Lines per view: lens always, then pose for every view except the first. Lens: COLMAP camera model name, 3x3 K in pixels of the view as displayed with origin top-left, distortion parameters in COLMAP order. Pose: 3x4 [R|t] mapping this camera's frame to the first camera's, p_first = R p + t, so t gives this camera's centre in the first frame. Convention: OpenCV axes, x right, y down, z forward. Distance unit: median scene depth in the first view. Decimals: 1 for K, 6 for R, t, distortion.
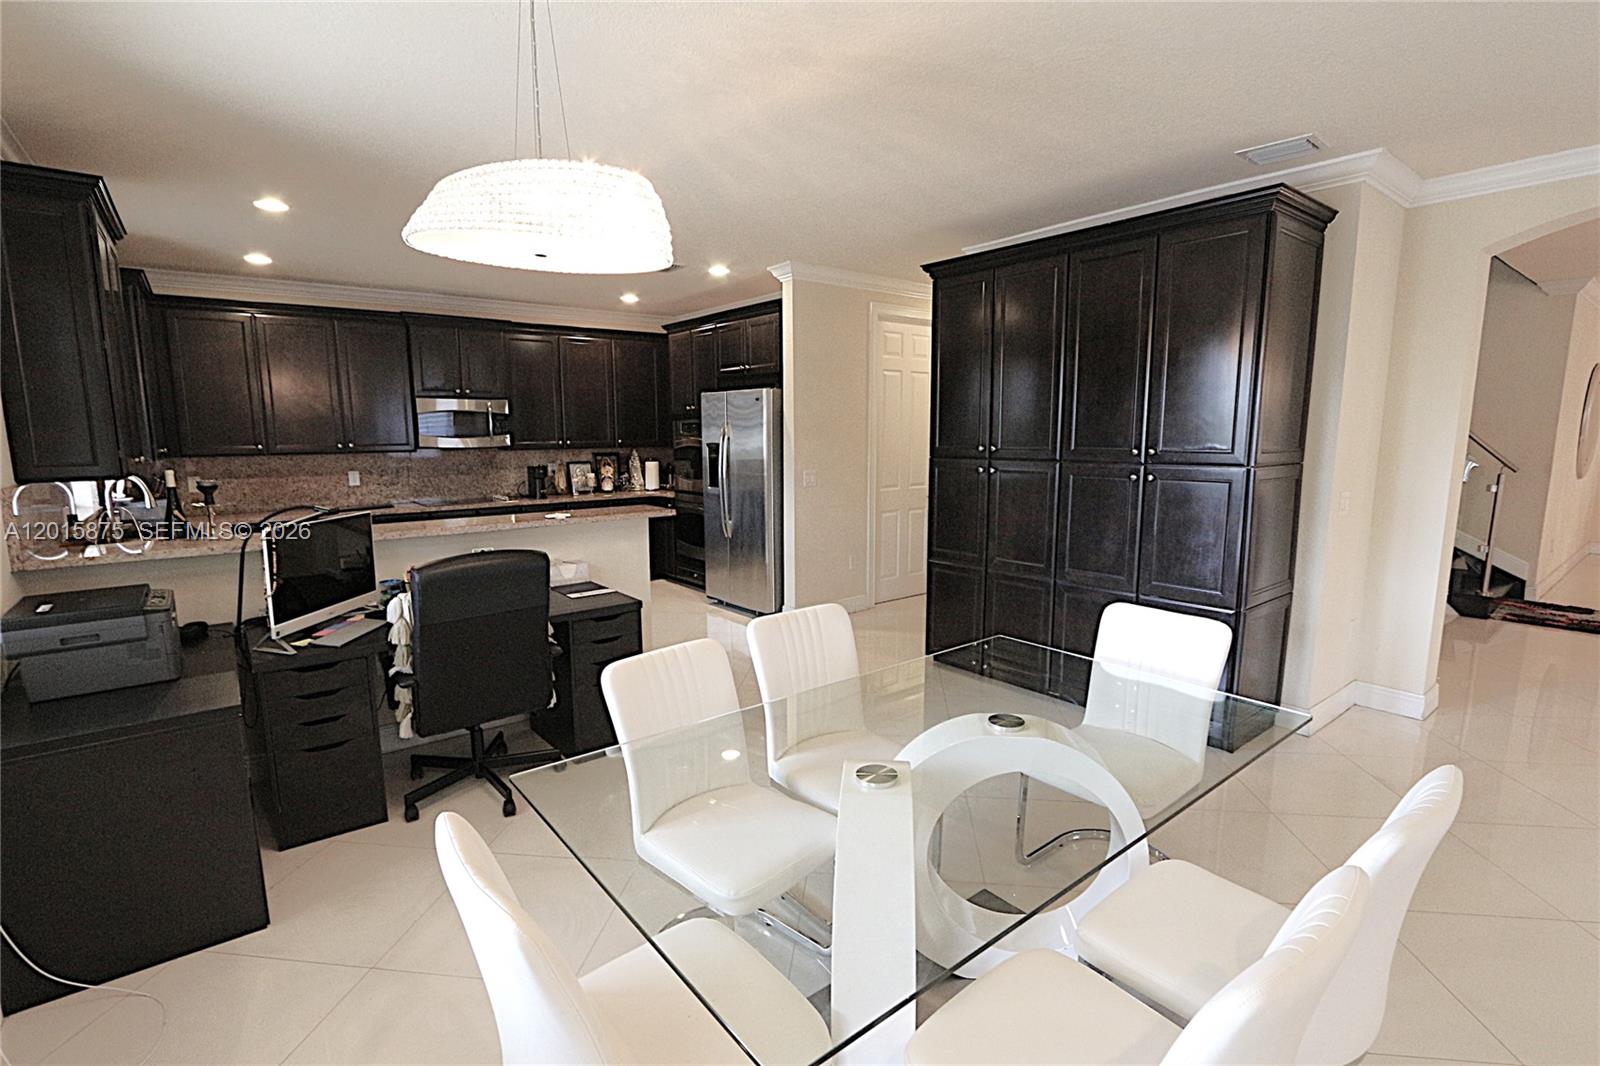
lens RADIAL K [[755.8, 0, 799.6], [0, 755.8, 542.6], [0, 0, 1]] dist [-0.018564, 0.000090]
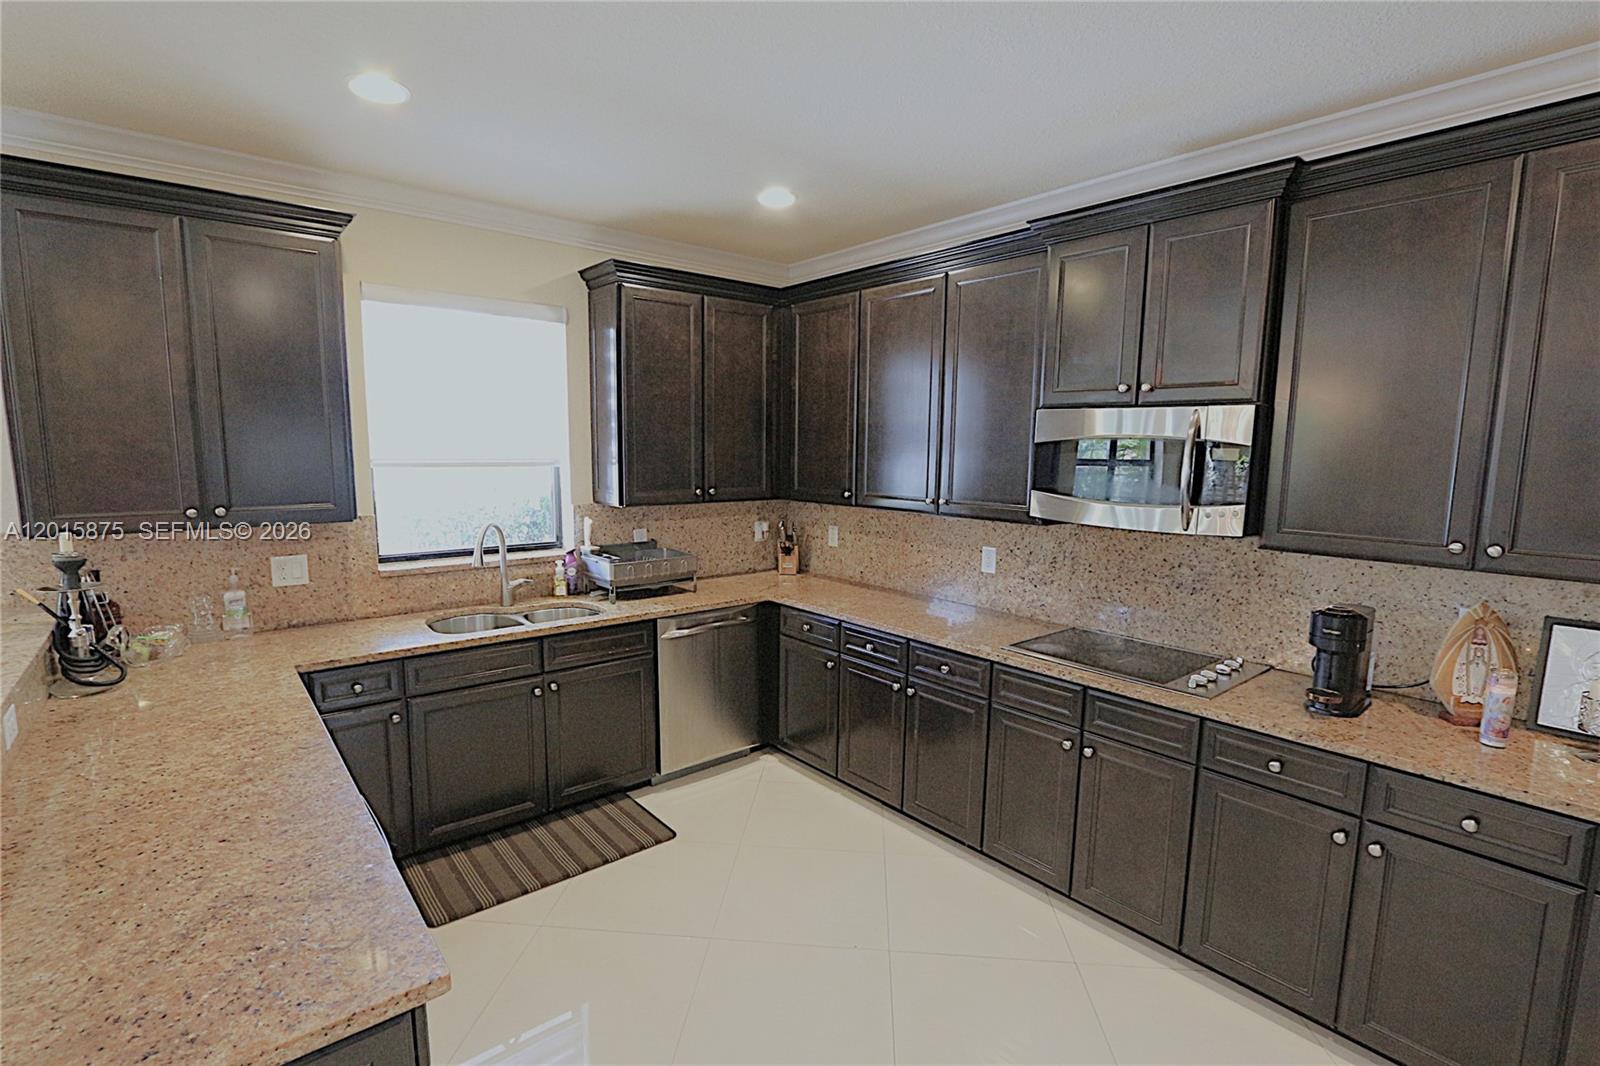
lens RADIAL K [[755.8, 0, 799.6], [0, 755.8, 542.6], [0, 0, 1]] dist [-0.018564, 0.000090]
pose [[0.043300, 0.124080, -0.991327, -0.054322], [-0.174321, 0.977975, 0.114795, -0.128851], [0.983736, 0.167839, 0.063976, 0.778750]]
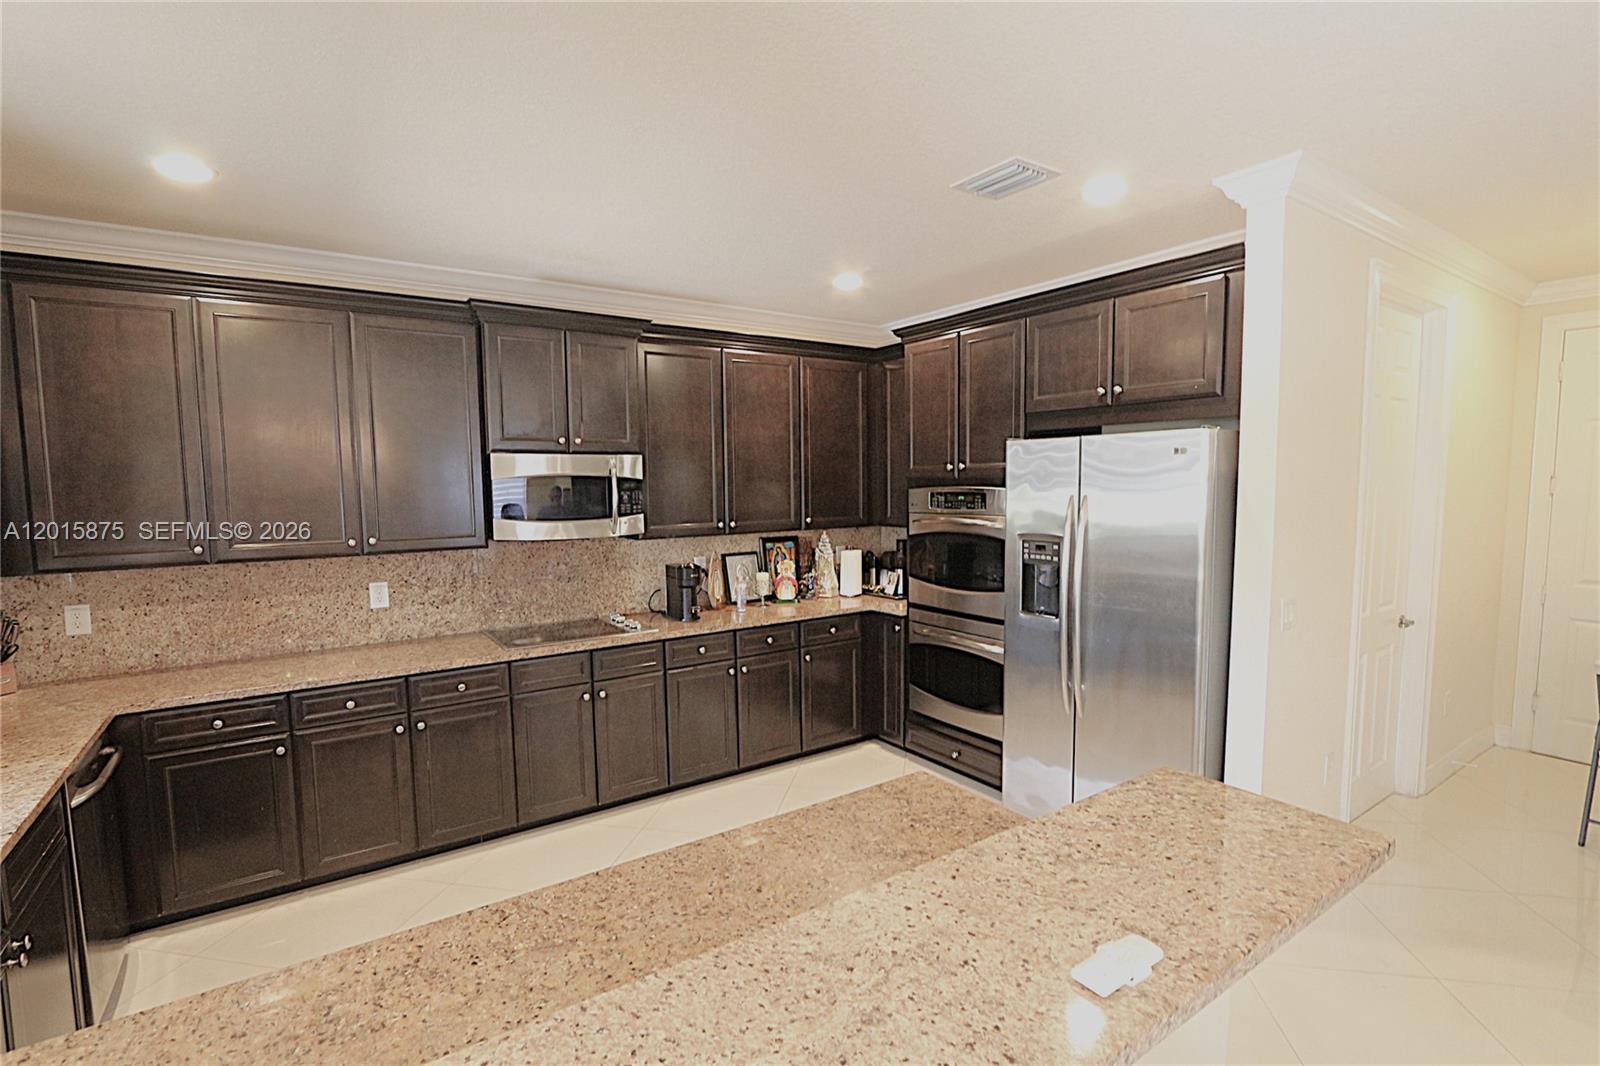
lens RADIAL K [[755.8, 0, 799.6], [0, 755.8, 542.6], [0, 0, 1]] dist [-0.018564, 0.000090]
pose [[0.998188, -0.003901, -0.060046, -0.229655], [-0.000131, 0.997753, -0.066997, -0.082236], [0.060172, 0.066884, 0.995945, 0.427570]]
